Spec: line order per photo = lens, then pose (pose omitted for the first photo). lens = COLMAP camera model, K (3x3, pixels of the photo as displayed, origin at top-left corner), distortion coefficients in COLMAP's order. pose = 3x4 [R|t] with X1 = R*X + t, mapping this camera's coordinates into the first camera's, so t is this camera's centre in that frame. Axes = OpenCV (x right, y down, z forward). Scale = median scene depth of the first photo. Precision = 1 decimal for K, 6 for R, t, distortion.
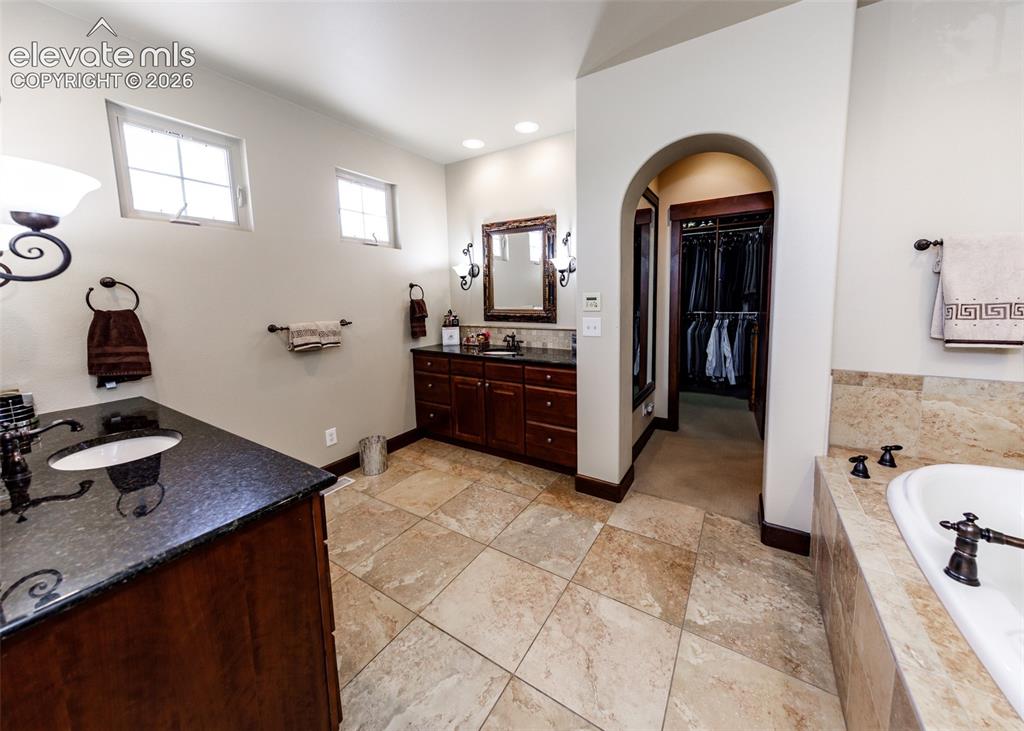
lens RADIAL K [[379.5, 0, 539.6], [0, 379.5, 331.8], [0, 0, 1]] dist [0.003998, -0.000704]
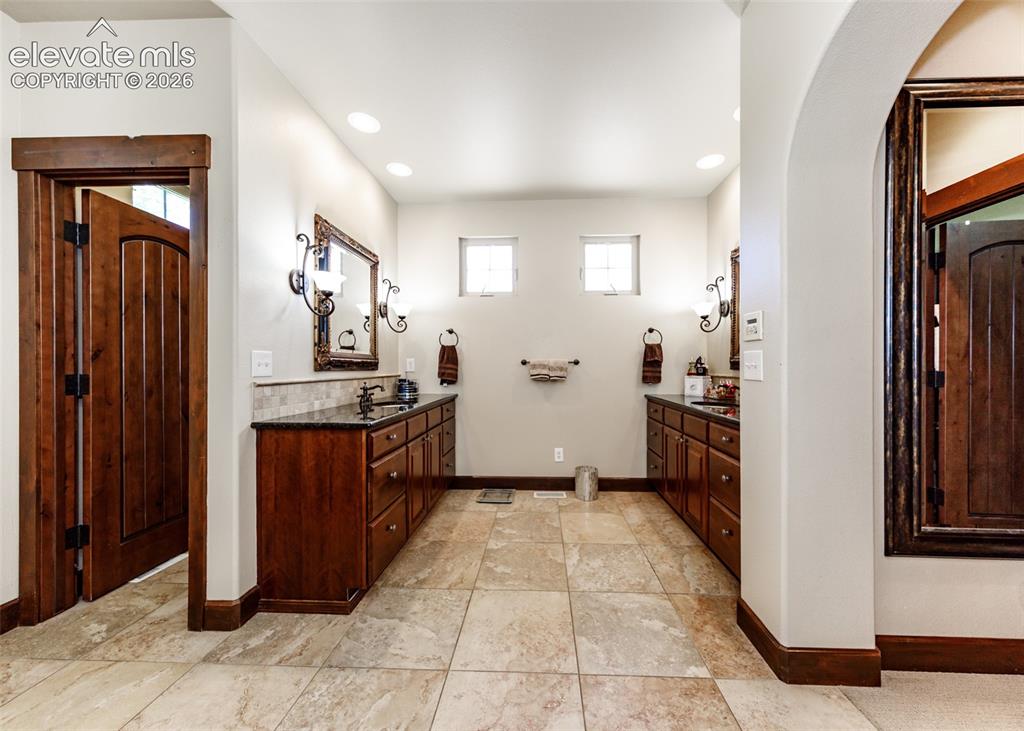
lens RADIAL K [[379.5, 0, 518.3], [0, 379.5, 367.1], [0, 0, 1]] dist [0.003998, -0.000704]
pose [[0.433945, 0.022194, -0.900666, 0.532175], [-0.105561, 0.994063, -0.026364, 0.047072], [0.894734, 0.106516, 0.433712, 0.359605]]
